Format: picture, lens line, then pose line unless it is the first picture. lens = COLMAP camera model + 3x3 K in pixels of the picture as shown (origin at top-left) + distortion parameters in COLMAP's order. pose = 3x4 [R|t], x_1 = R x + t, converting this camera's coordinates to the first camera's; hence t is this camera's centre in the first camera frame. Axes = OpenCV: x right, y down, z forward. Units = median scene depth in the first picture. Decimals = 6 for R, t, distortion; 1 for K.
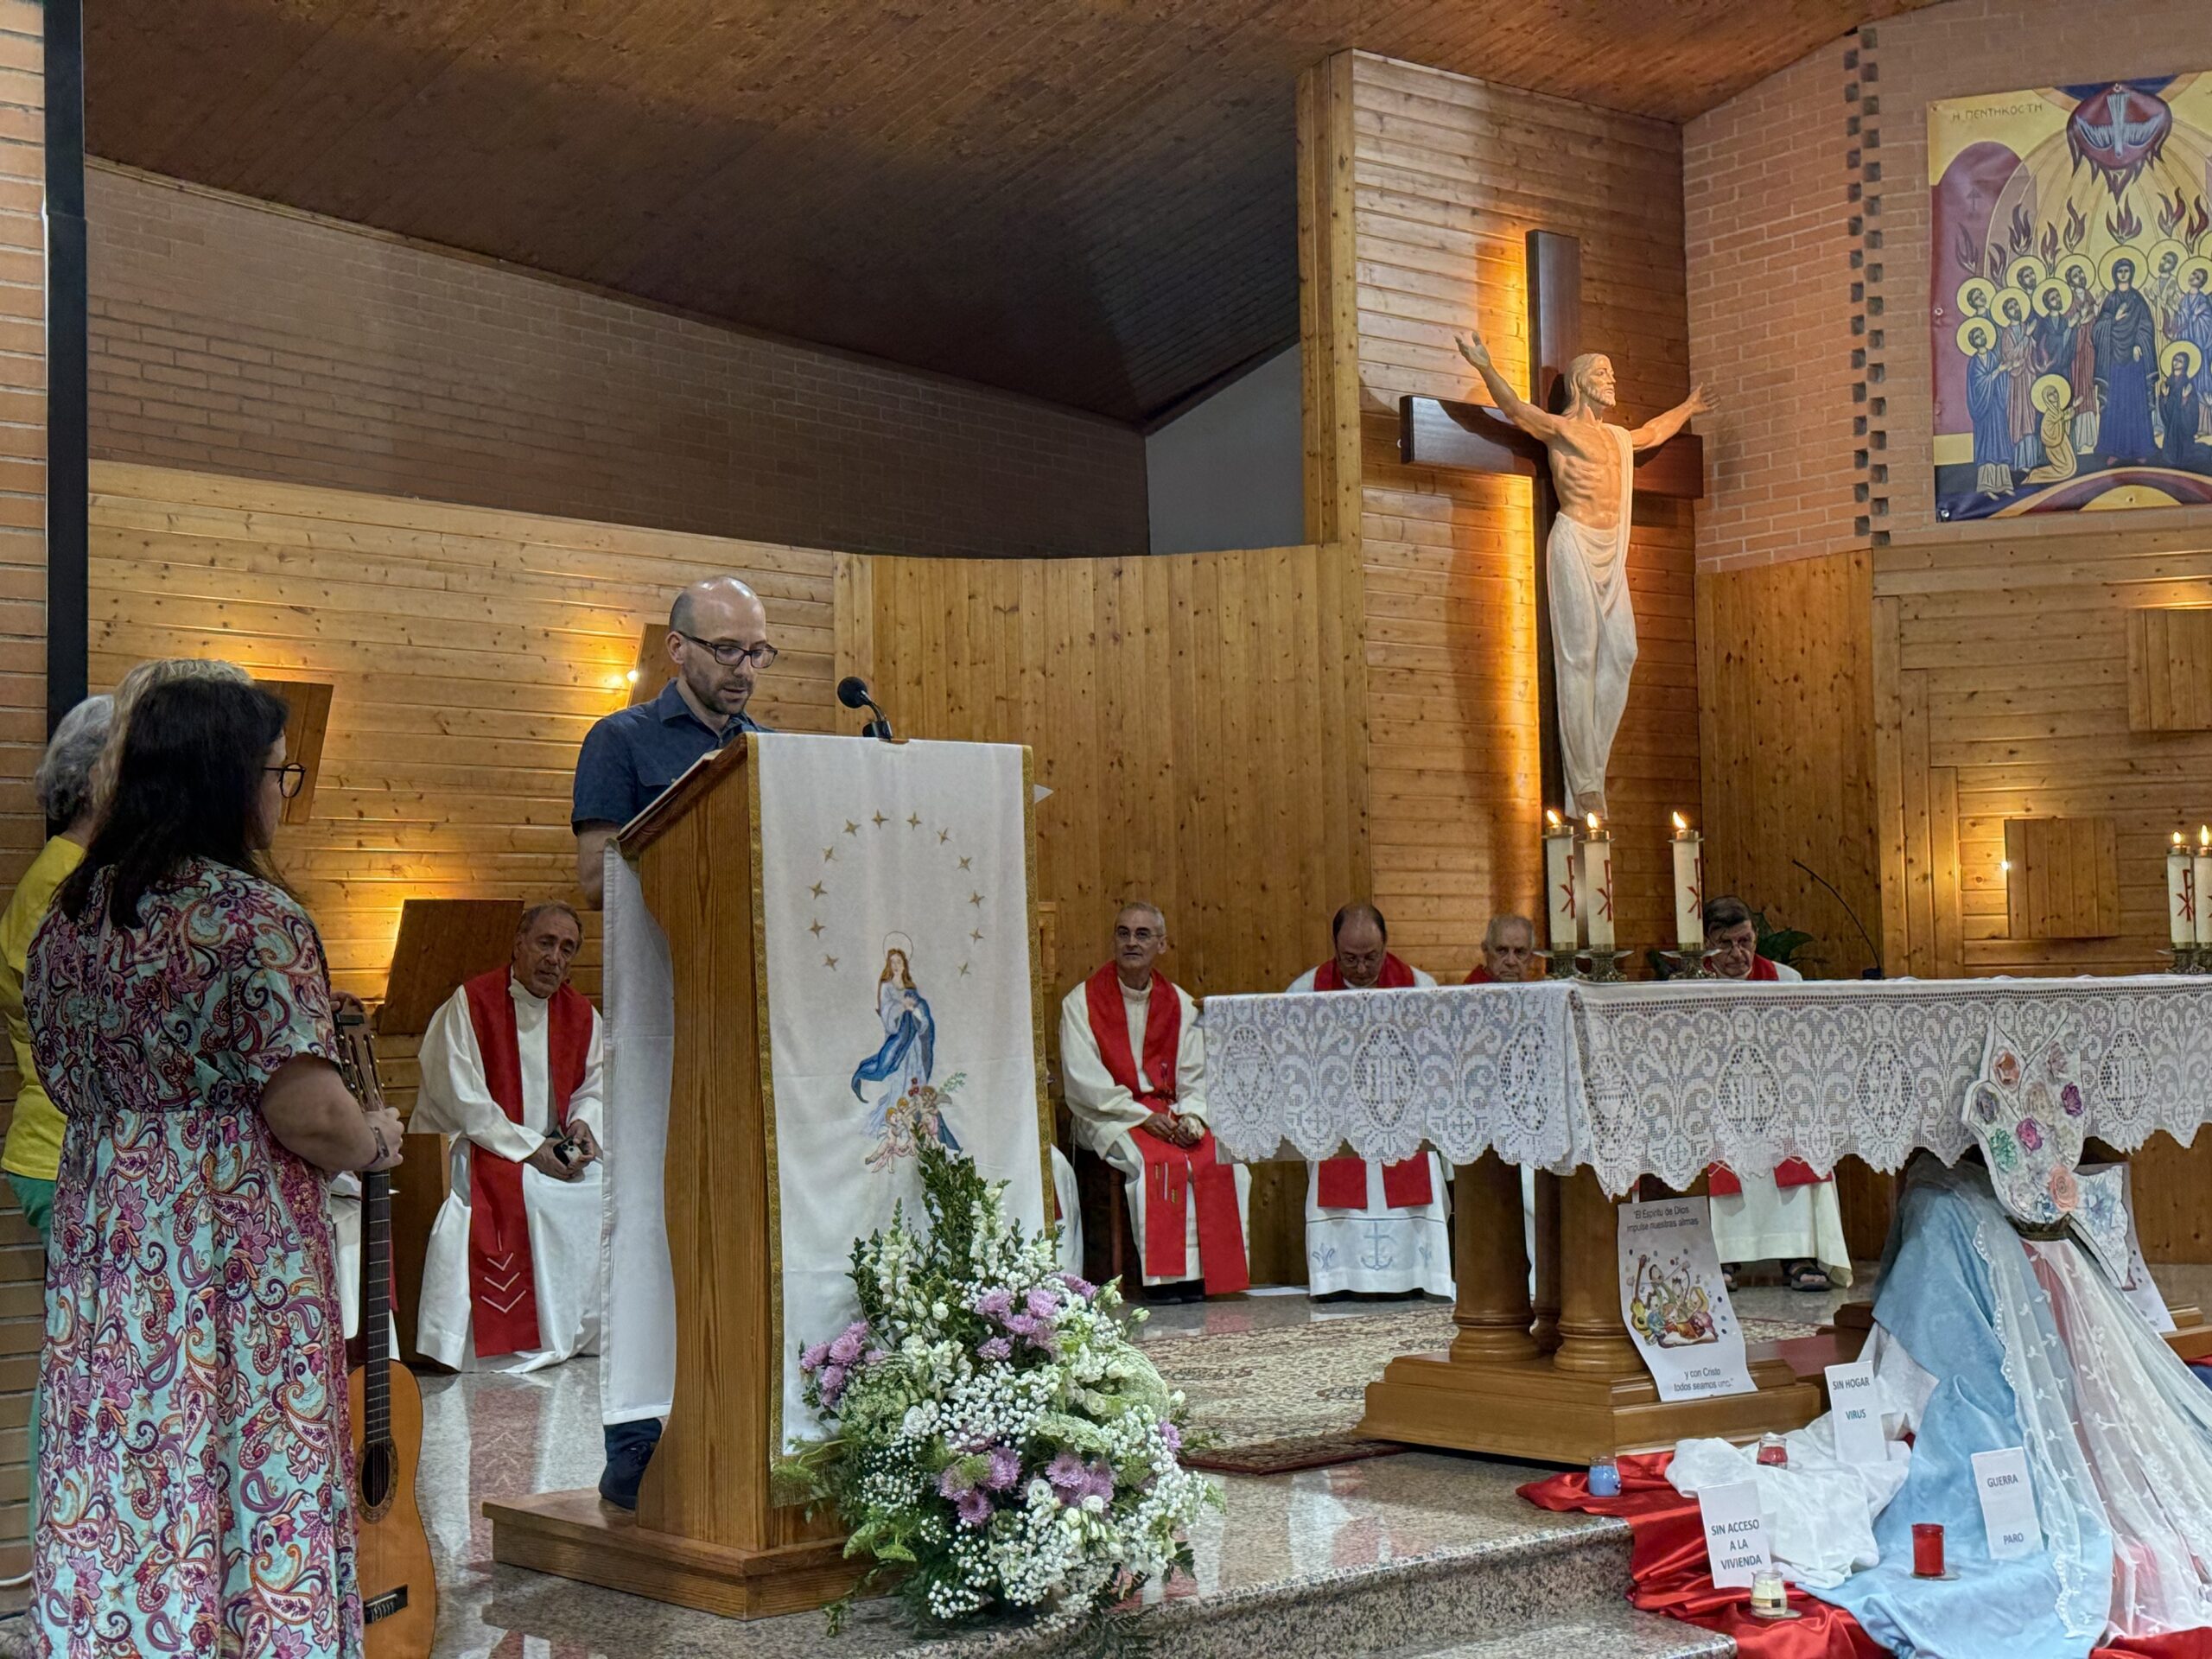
lens RADIAL K [[3075.0, 0, 1108.3], [0, 3075.0, 837.0], [0, 0, 1]] dist [0.205264, -0.421028]
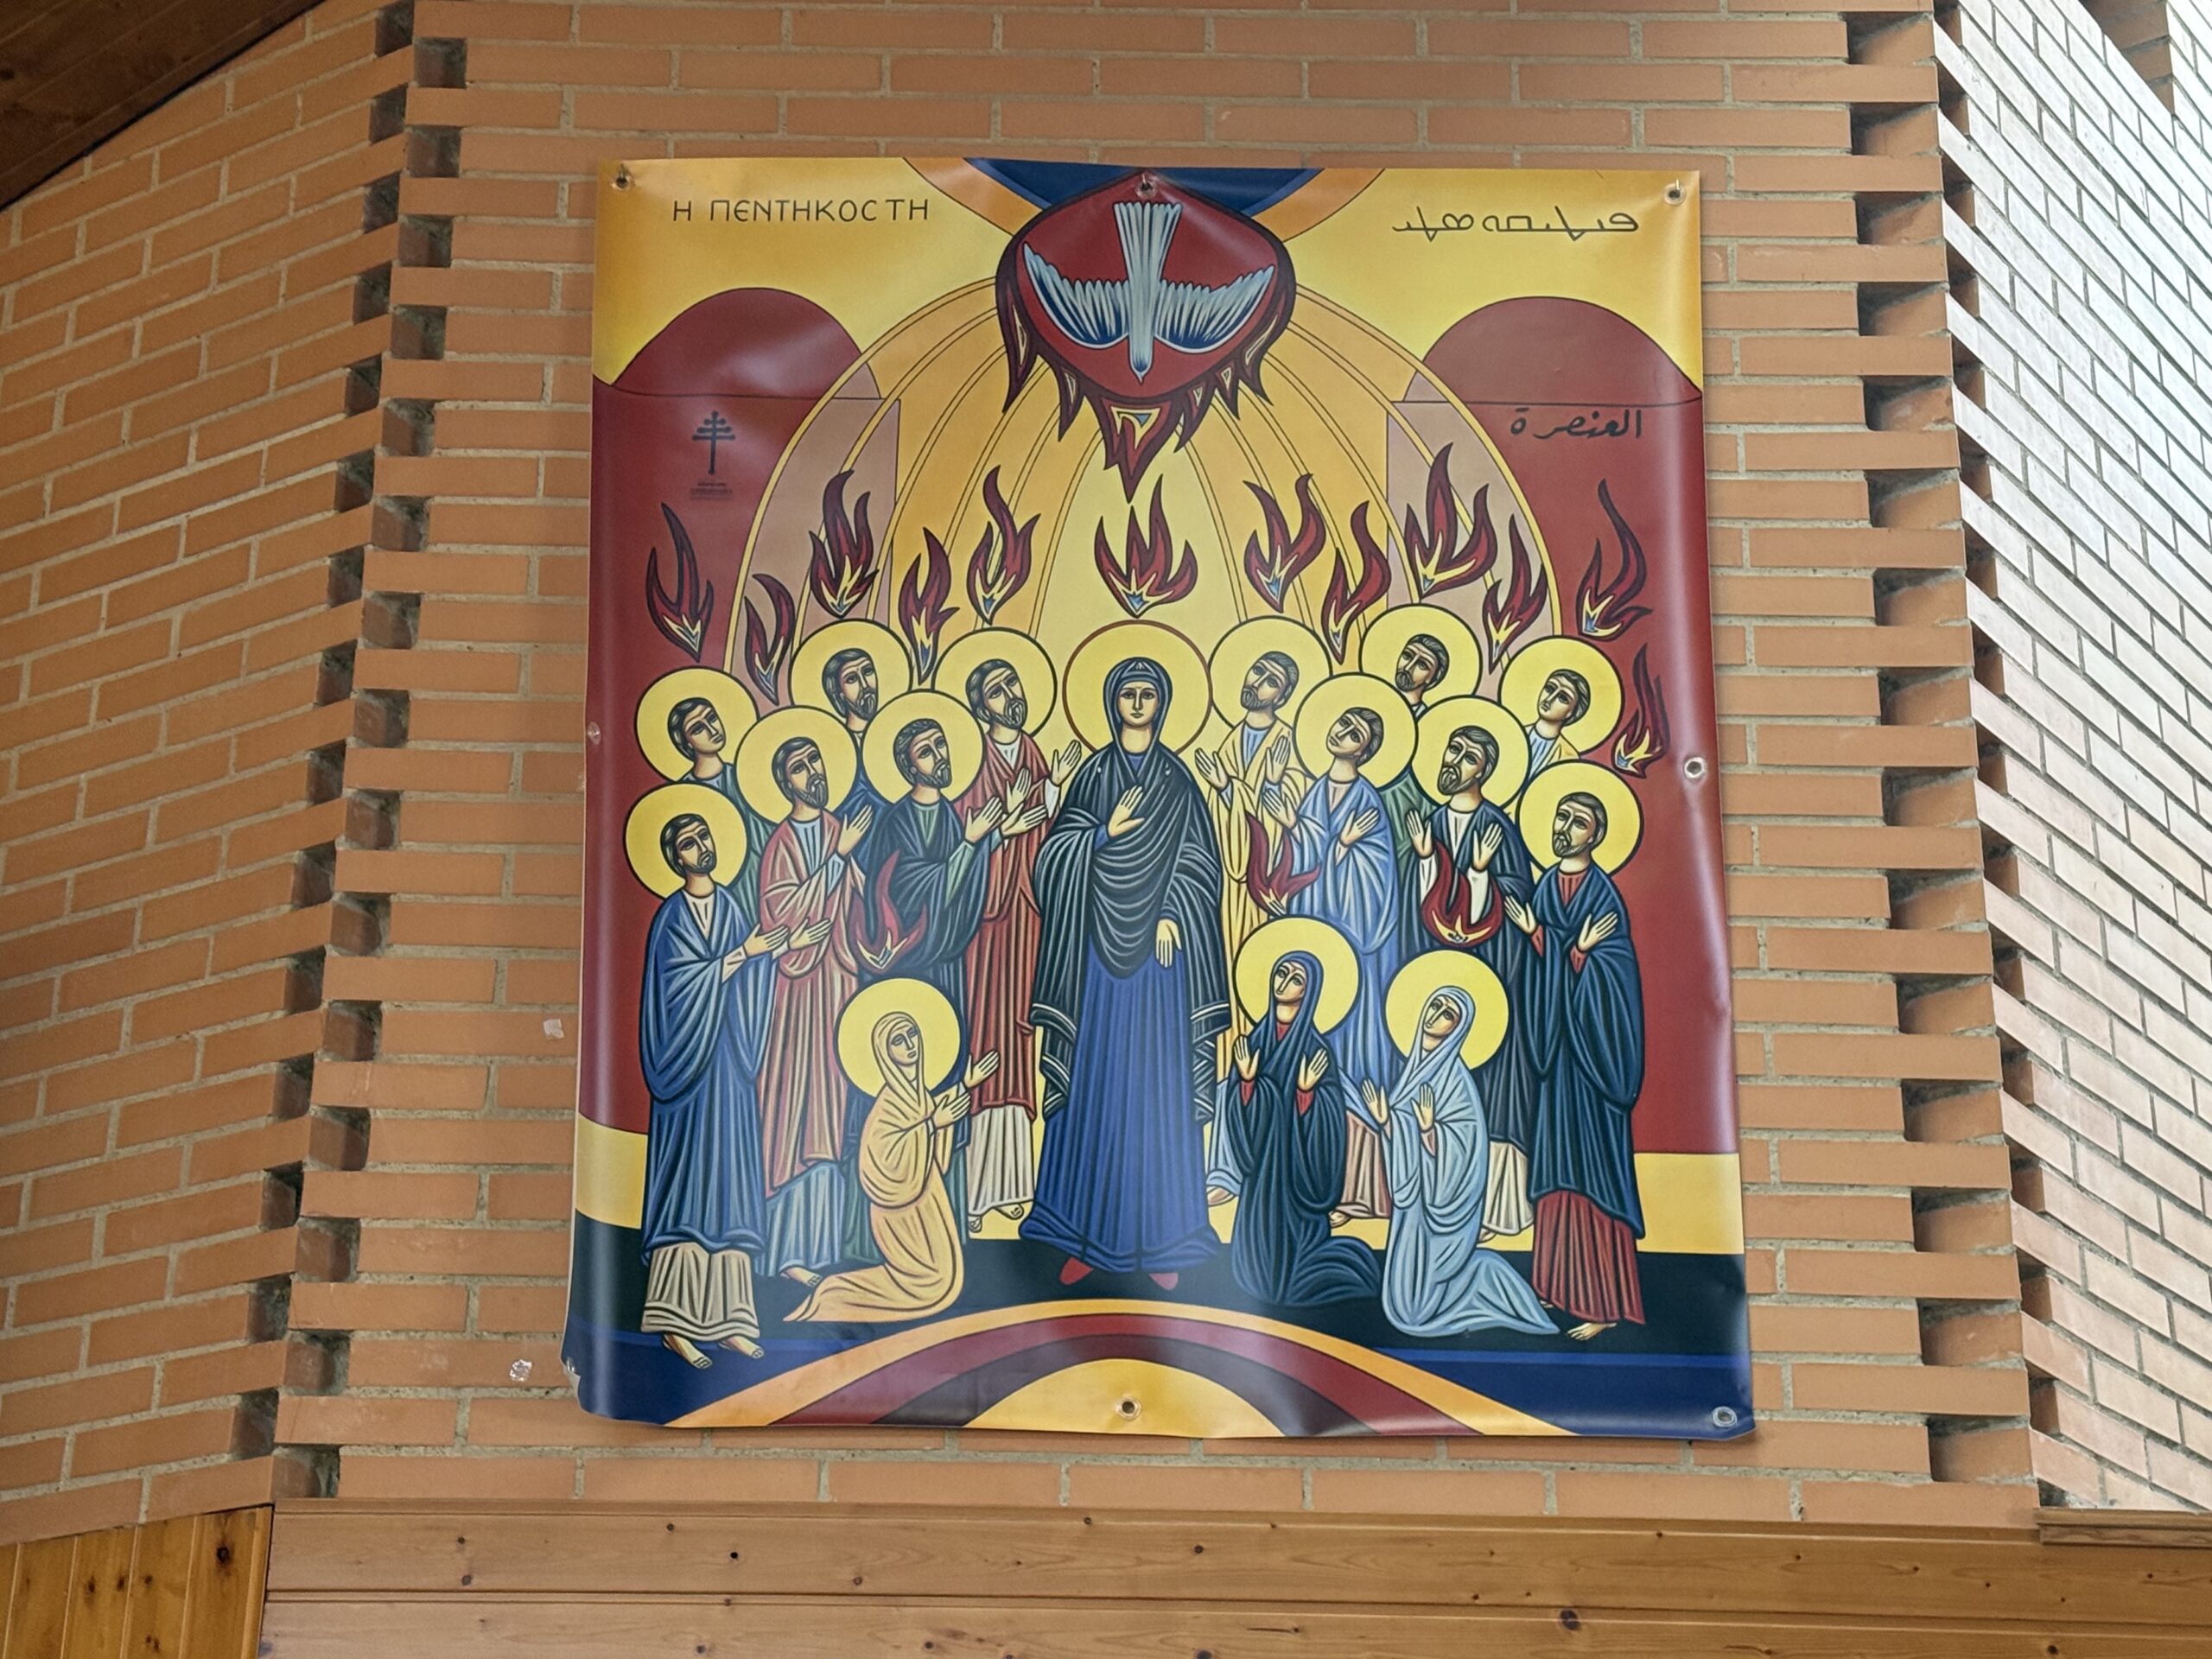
lens RADIAL K [[3890.2, 0, 1123.6], [0, 3890.2, 827.3], [0, 0, 1]] dist [0.149722, 0.059524]
pose [[0.959647, 0.138189, 0.244910, 0.330571], [-0.052417, 0.943566, -0.327011, -0.055763], [-0.276278, 0.300978, 0.912734, 0.936361]]
